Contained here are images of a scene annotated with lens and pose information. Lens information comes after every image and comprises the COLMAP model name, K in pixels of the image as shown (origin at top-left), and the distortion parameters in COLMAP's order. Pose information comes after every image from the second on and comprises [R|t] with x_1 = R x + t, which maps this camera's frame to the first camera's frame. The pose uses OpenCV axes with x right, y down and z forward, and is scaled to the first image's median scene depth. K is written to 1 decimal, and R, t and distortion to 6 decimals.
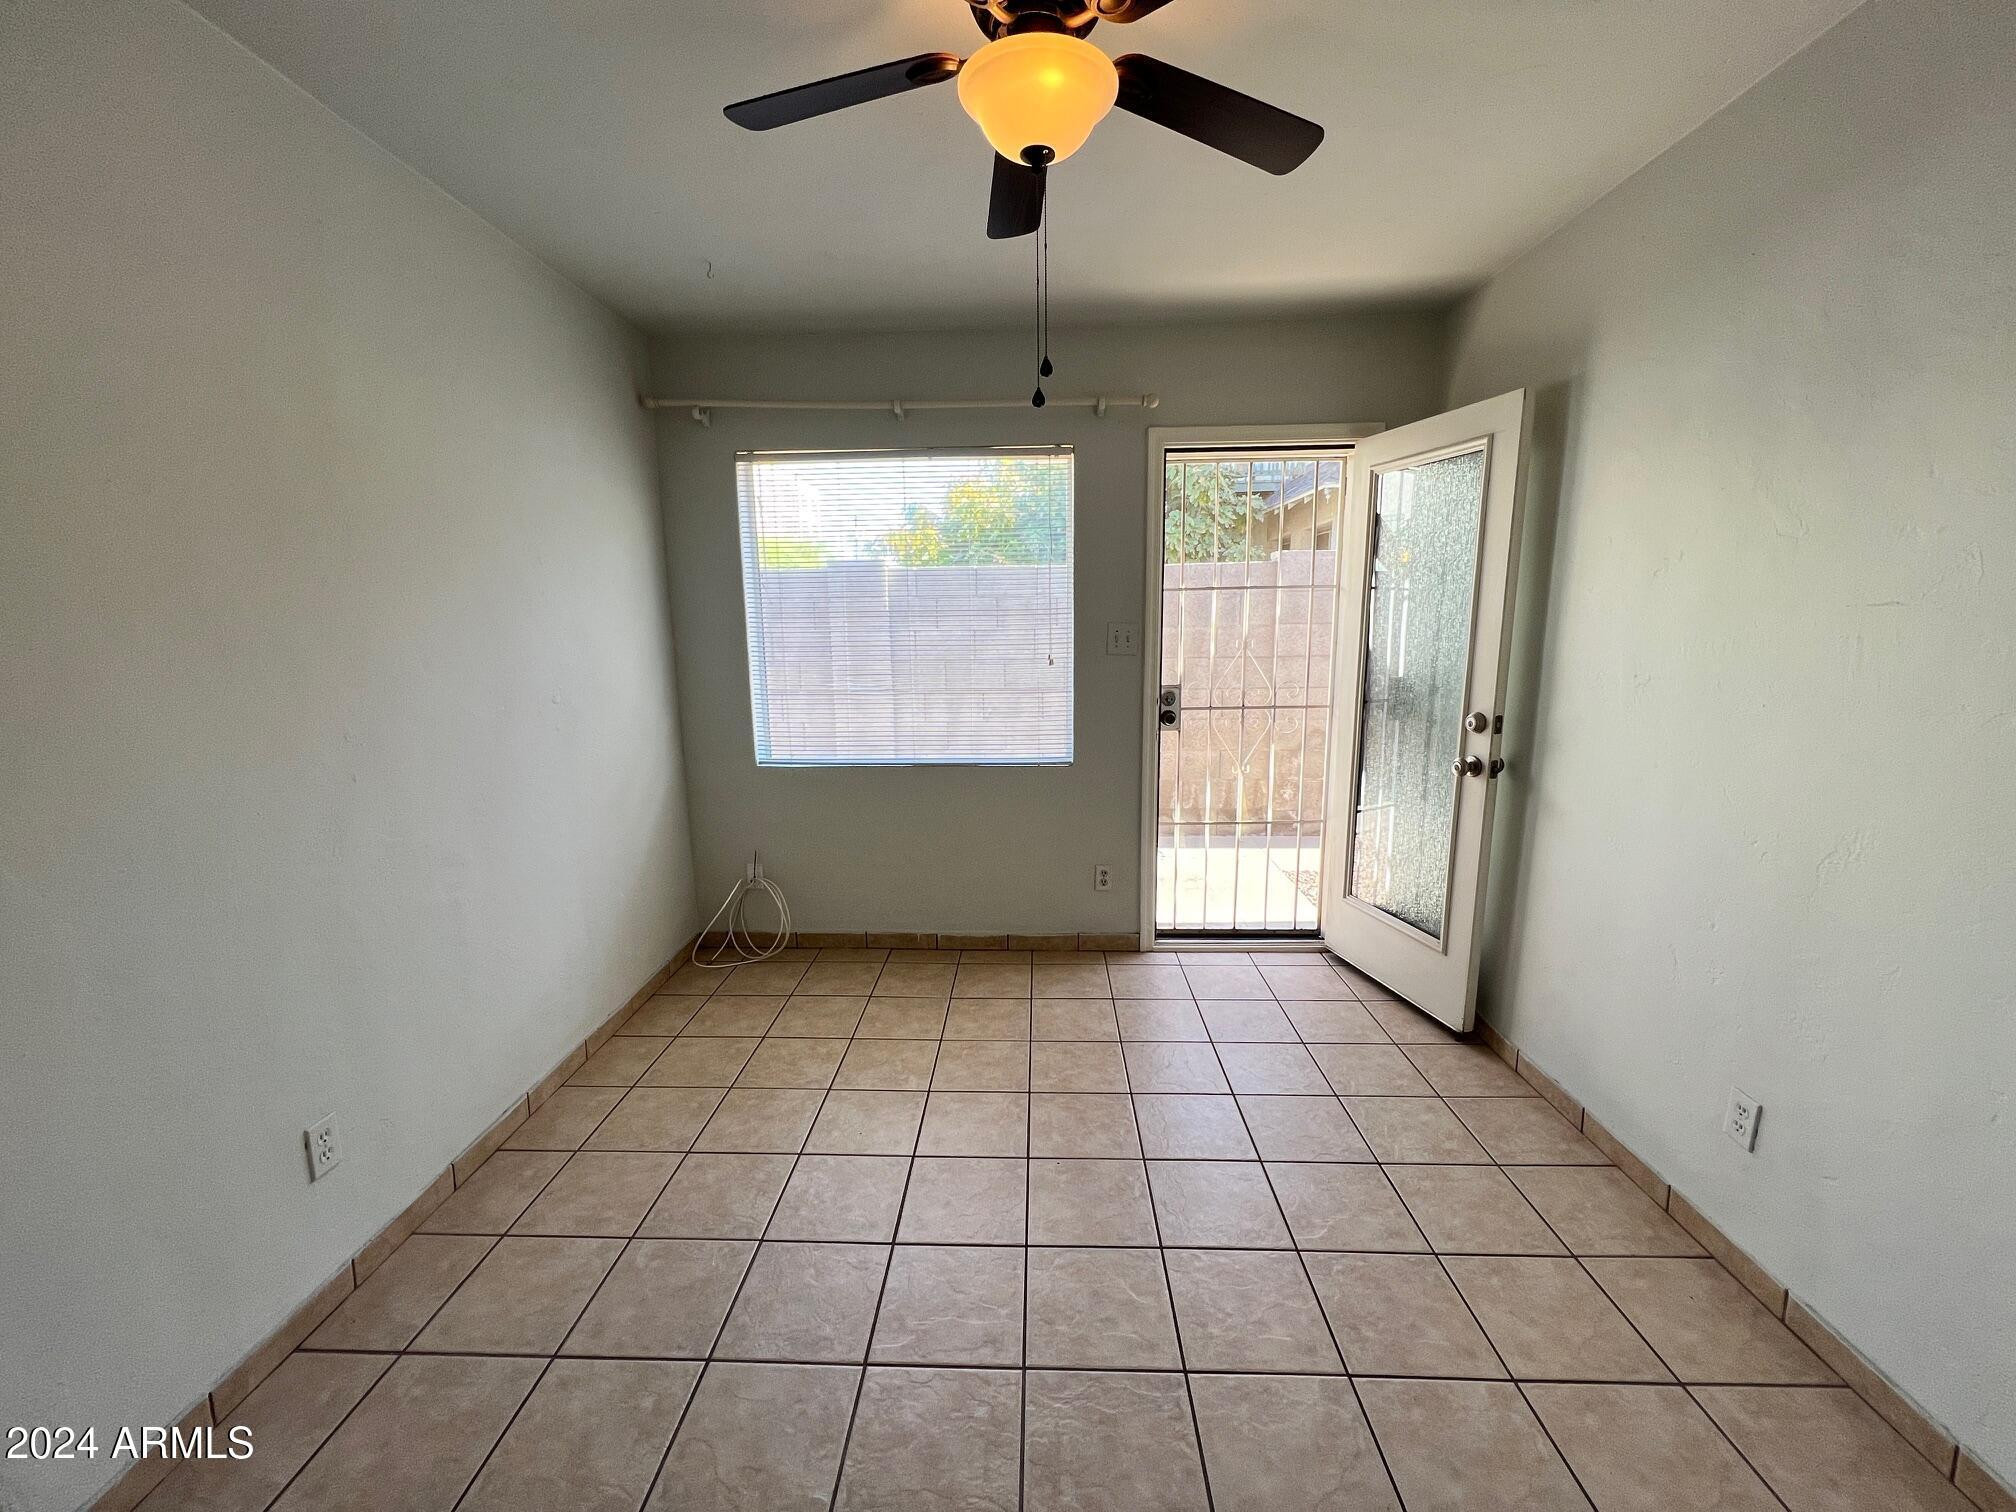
lens RADIAL K [[807.2, 0, 1010.7], [0, 807.2, 754.2], [0, 0, 1]] dist [-0.000173, 0.000343]
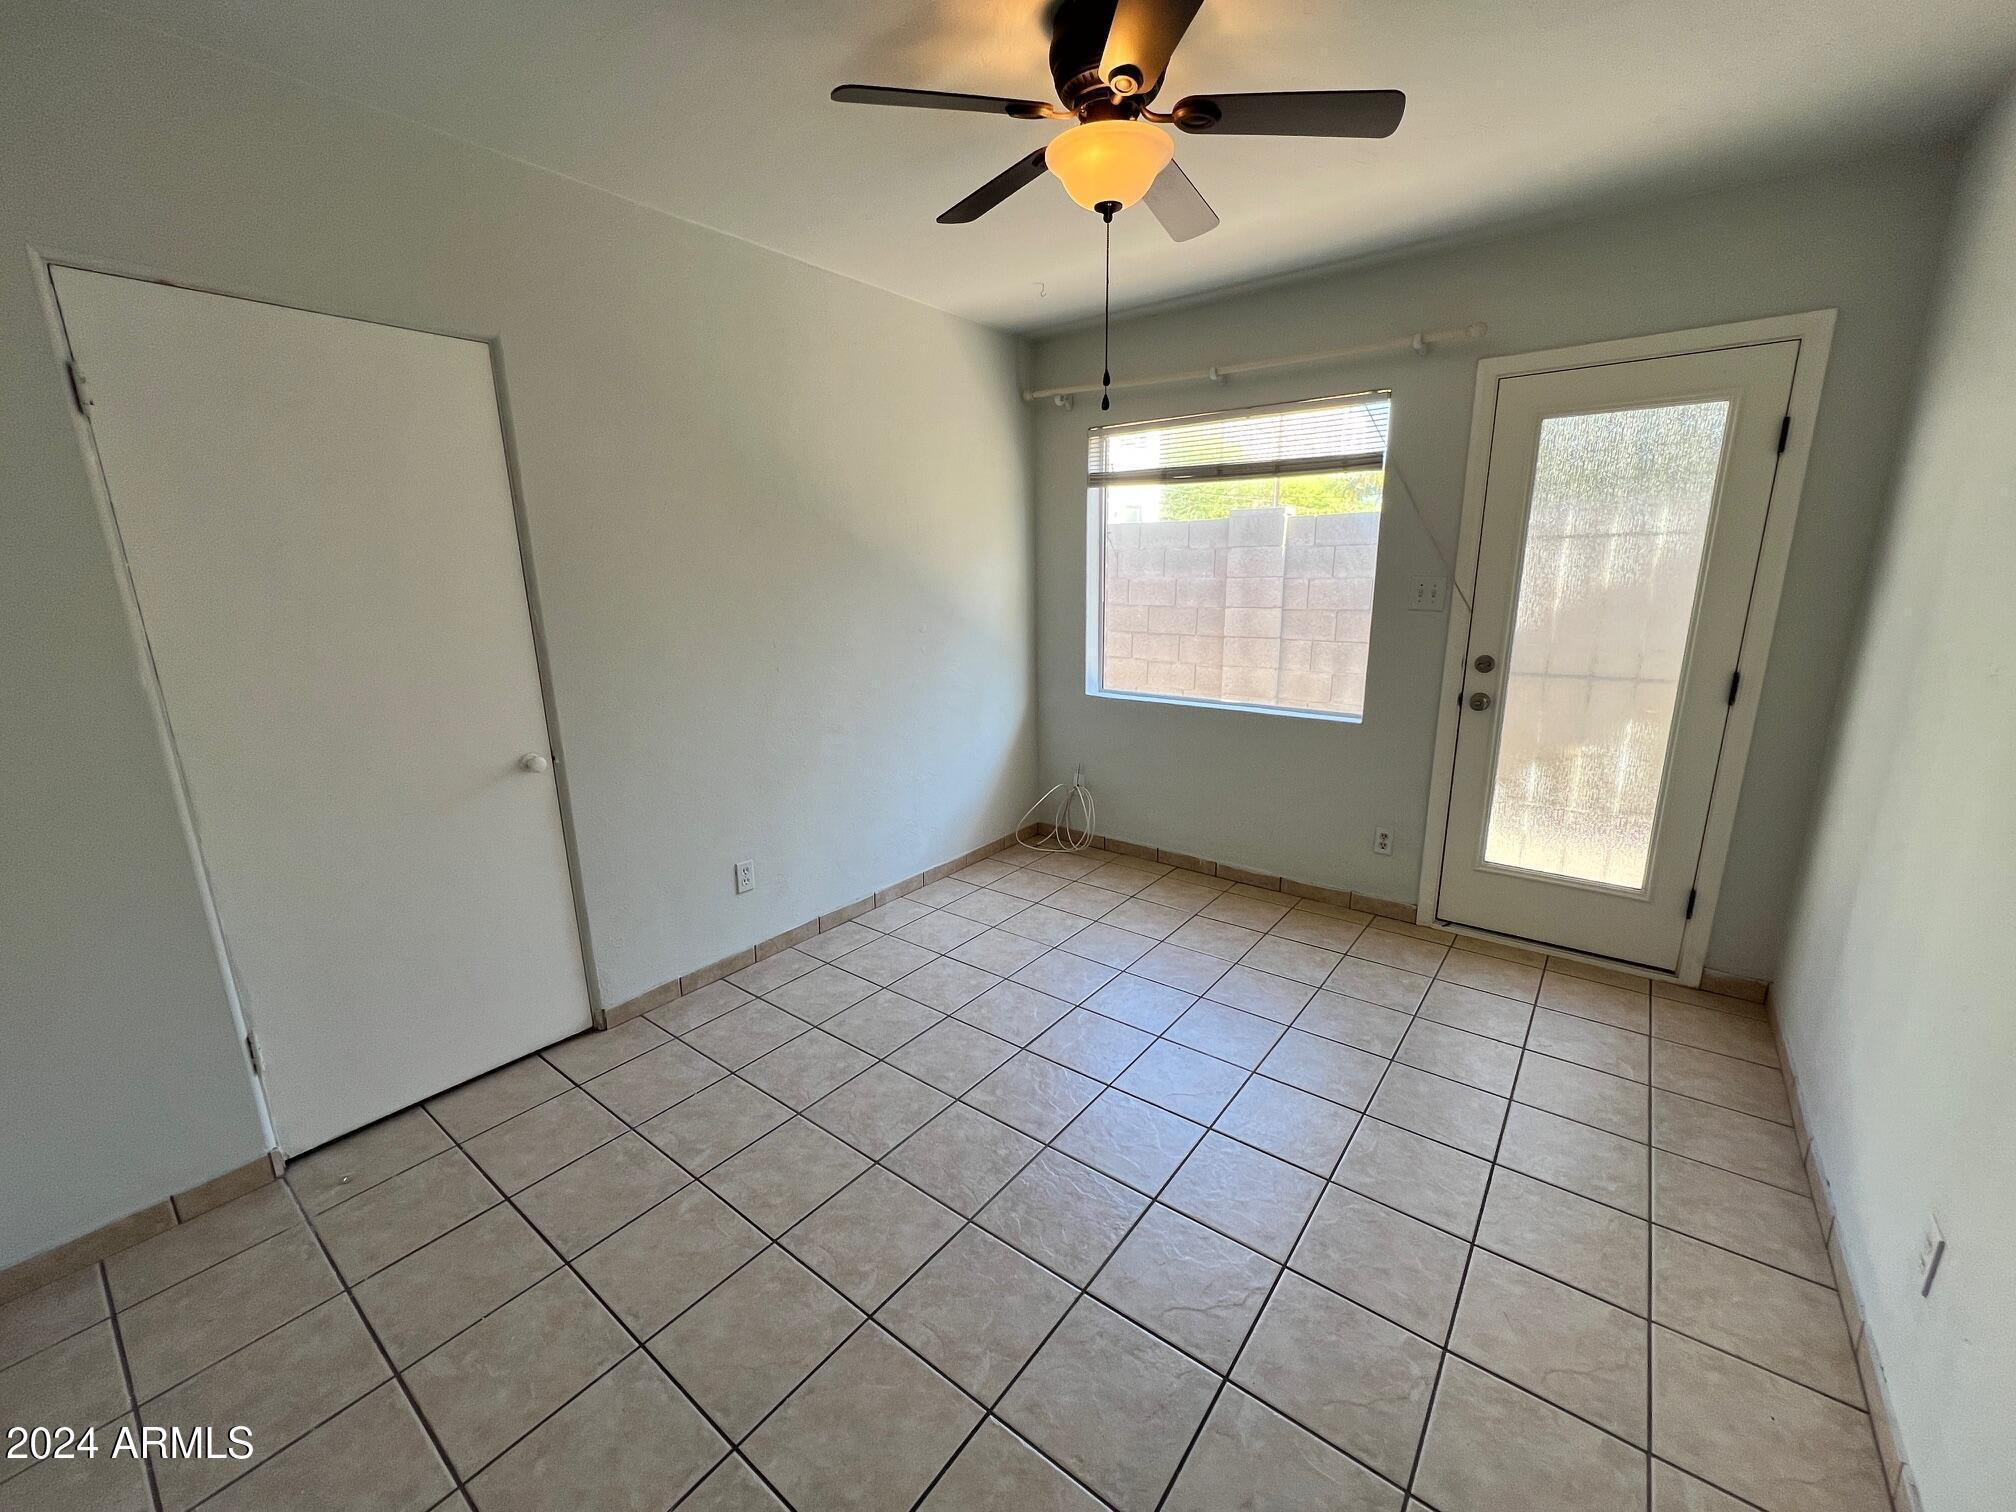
lens RADIAL K [[807.2, 0, 1013.9], [0, 807.2, 753.0], [0, 0, 1]] dist [-0.000173, 0.000343]
pose [[0.815639, 0.132725, -0.563131, 0.424456], [-0.094511, 0.990822, 0.096638, -0.005818], [0.570789, -0.025600, 0.820698, -0.076212]]
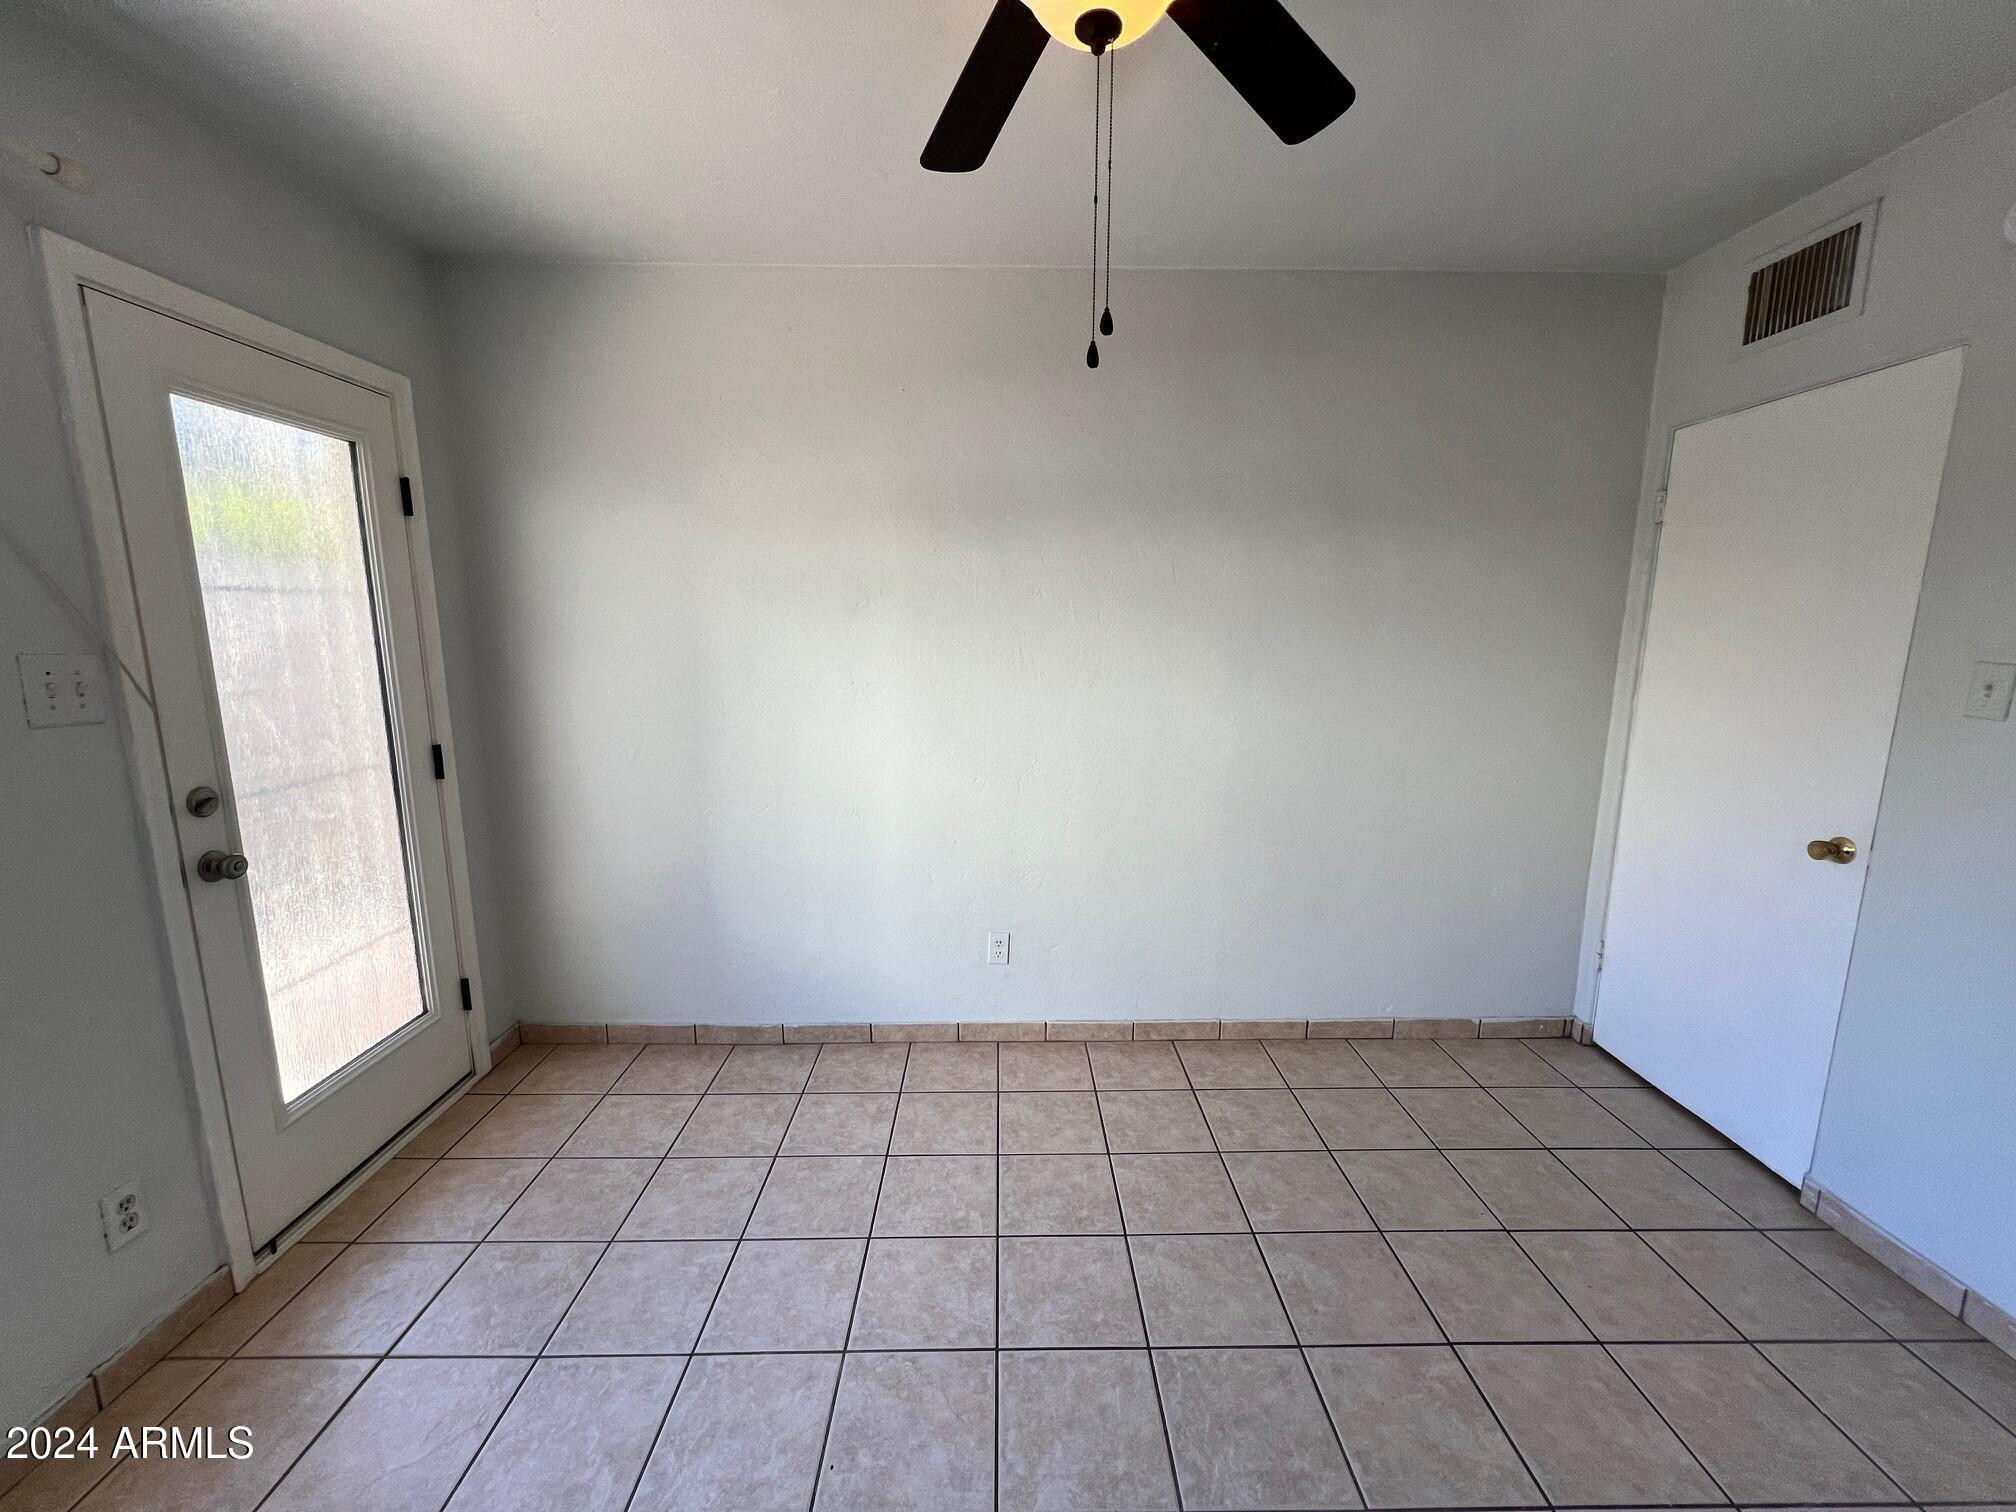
lens RADIAL K [[807.2, 0, 1006.2], [0, 807.2, 761.3], [0, 0, 1]] dist [-0.000173, 0.000343]
pose [[-0.040061, -0.158608, 0.986529, -0.464519], [0.166942, 0.972381, 0.163112, -0.128170], [-0.985153, 0.171227, -0.012476, 0.702426]]
